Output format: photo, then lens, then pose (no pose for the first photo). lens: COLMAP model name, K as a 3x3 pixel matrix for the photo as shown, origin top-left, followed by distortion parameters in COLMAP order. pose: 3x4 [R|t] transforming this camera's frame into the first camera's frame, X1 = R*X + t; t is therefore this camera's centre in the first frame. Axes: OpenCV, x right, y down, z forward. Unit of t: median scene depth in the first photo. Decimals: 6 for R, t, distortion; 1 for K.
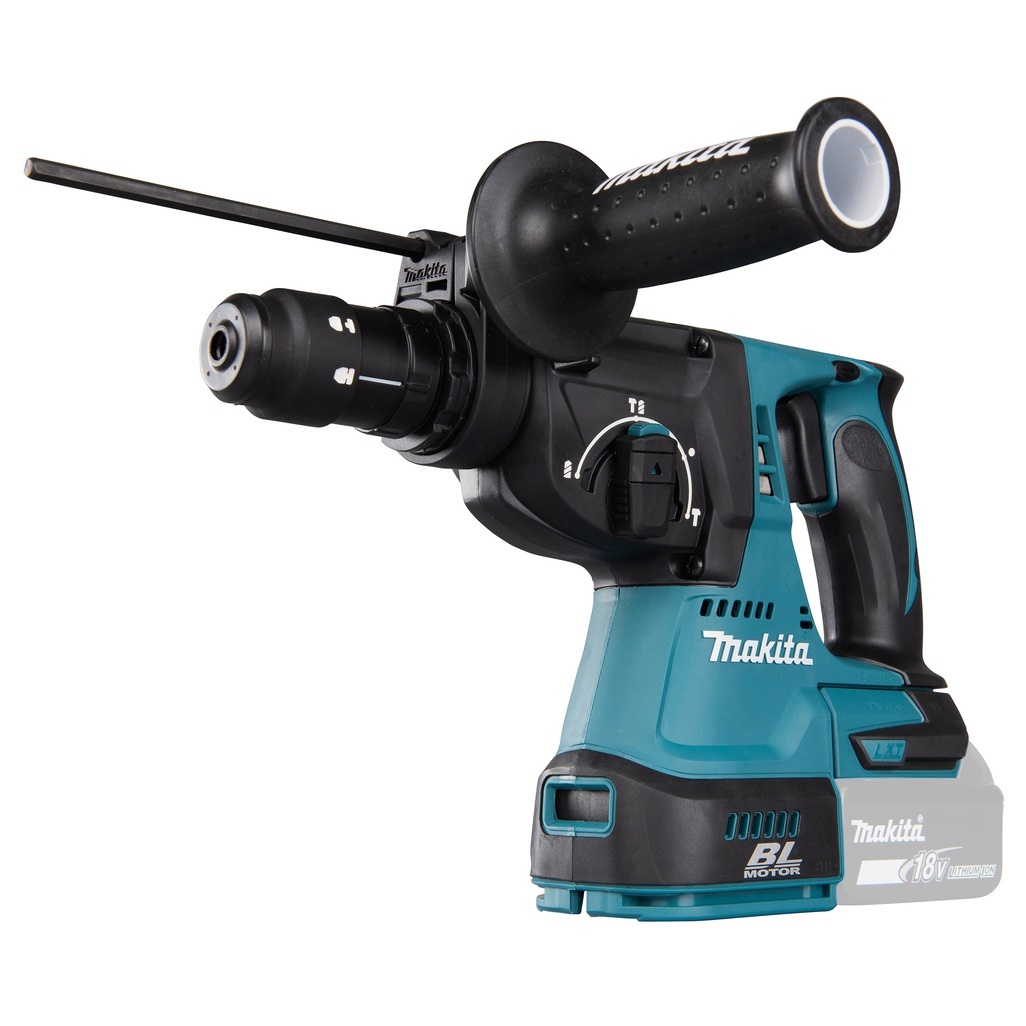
lens RADIAL K [[2145.1, 0, 446.1], [0, 2145.1, 511.6], [0, 0, 1]] dist [0.059857, 0.646843]
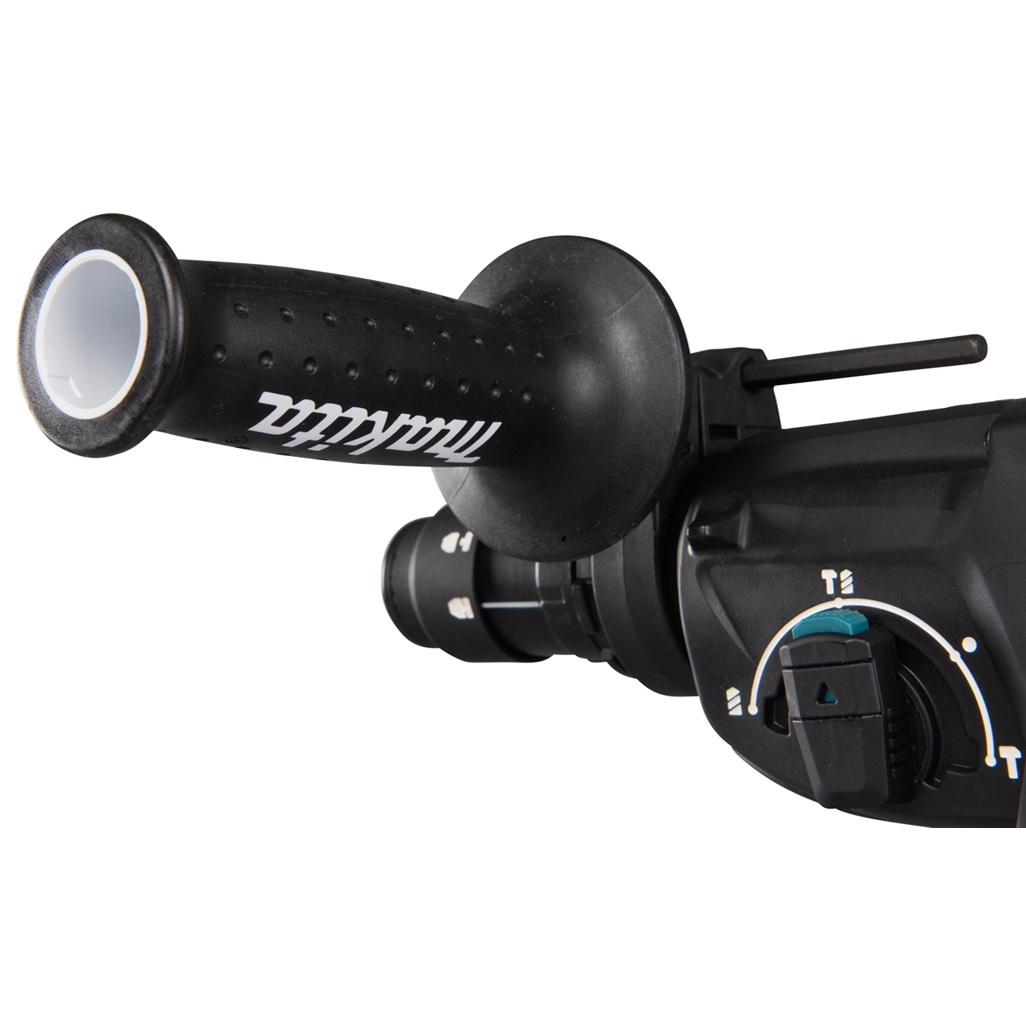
lens RADIAL K [[2145.1, 0, 446.1], [0, 2145.1, 511.6], [0, 0, 1]] dist [0.059857, 0.646843]
pose [[0.118484, -0.096970, -0.988210, 0.648949], [0.110464, 0.990330, -0.083933, -0.030153], [0.986792, -0.099217, 0.128050, 0.809632]]
